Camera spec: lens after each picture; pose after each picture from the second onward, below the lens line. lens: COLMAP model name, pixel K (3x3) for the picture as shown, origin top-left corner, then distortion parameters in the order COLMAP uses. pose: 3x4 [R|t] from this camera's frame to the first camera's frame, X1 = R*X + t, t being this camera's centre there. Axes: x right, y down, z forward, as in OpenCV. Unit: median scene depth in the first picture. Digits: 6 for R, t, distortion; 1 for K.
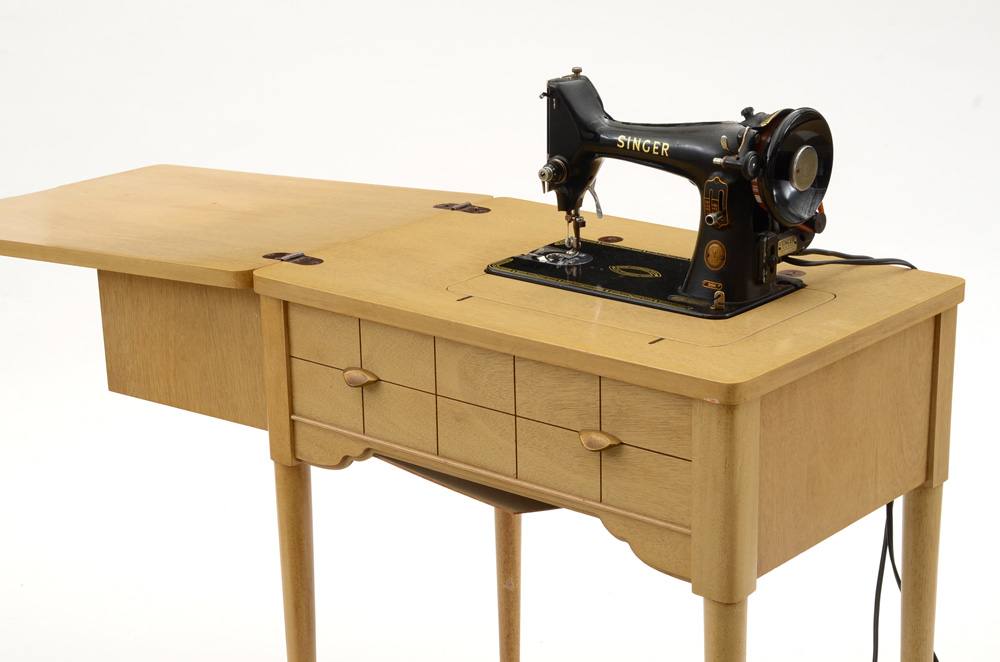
lens RADIAL K [[2020.3, 0, 491.1], [0, 2020.3, 330.4], [0, 0, 1]] dist [0.308000, 0.000000]
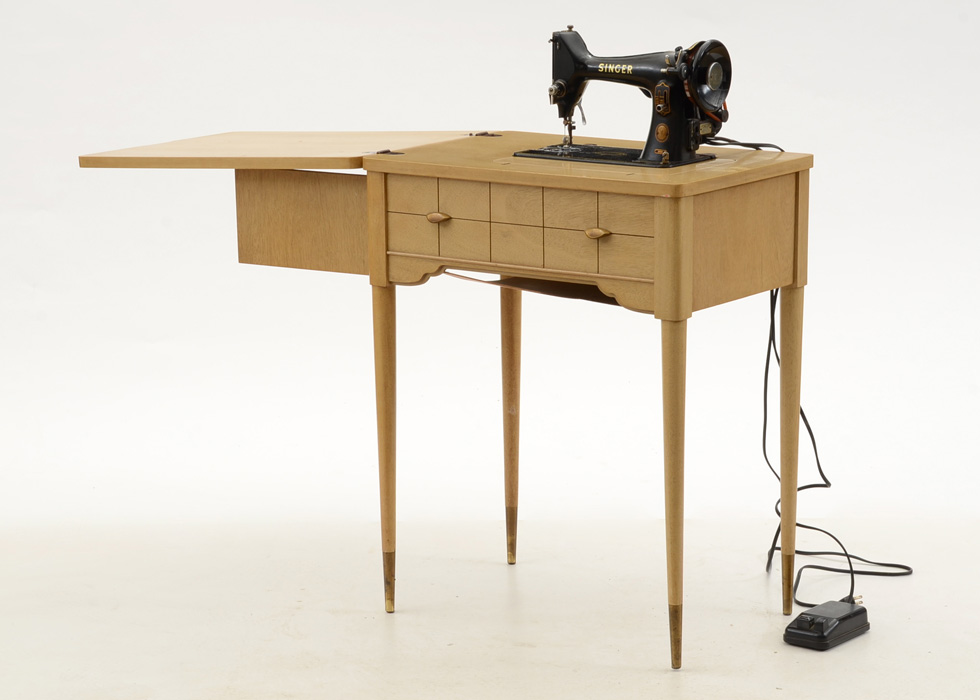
lens RADIAL K [[2932.8, 0, 495.9], [0, 2932.8, 351.9], [0, 0, 1]] dist [0.339455, 0.000000]
pose [[0.996475, -0.007166, 0.083589, -0.214381], [0.016015, 0.994270, -0.105687, 0.374082], [-0.082353, 0.106653, 0.990880, -1.269019]]
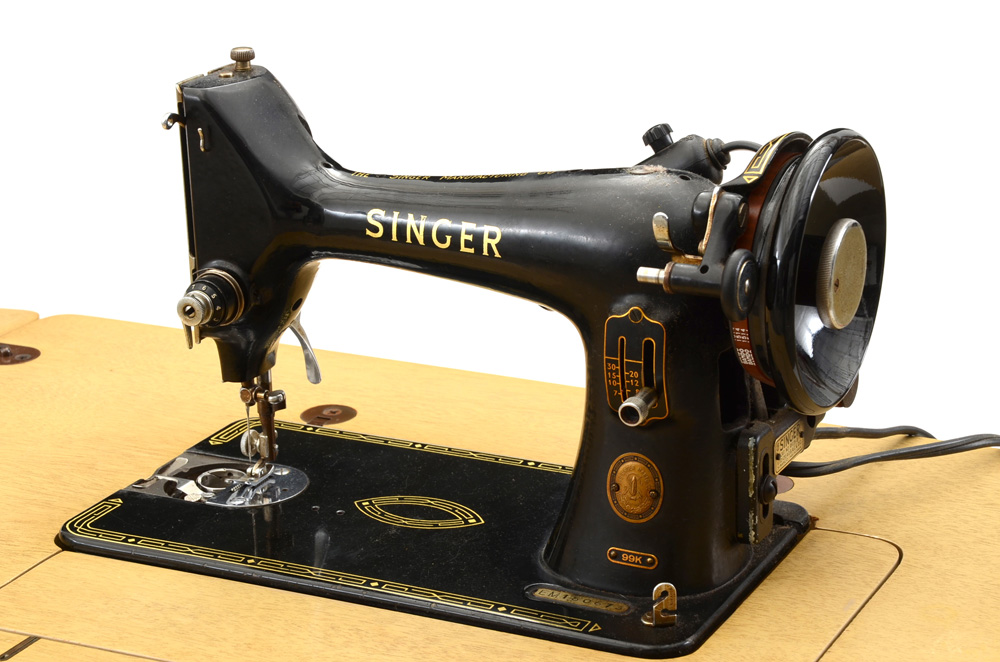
lens RADIAL K [[2409.6, 0, 504.4], [0, 2409.6, 334.8], [0, 0, 1]] dist [0.468998, 0.000000]
pose [[0.973316, -0.084764, 0.213240, -0.018435], [0.080750, 0.996355, 0.027480, -0.082020], [-0.214792, -0.009528, 0.976613, 0.507636]]
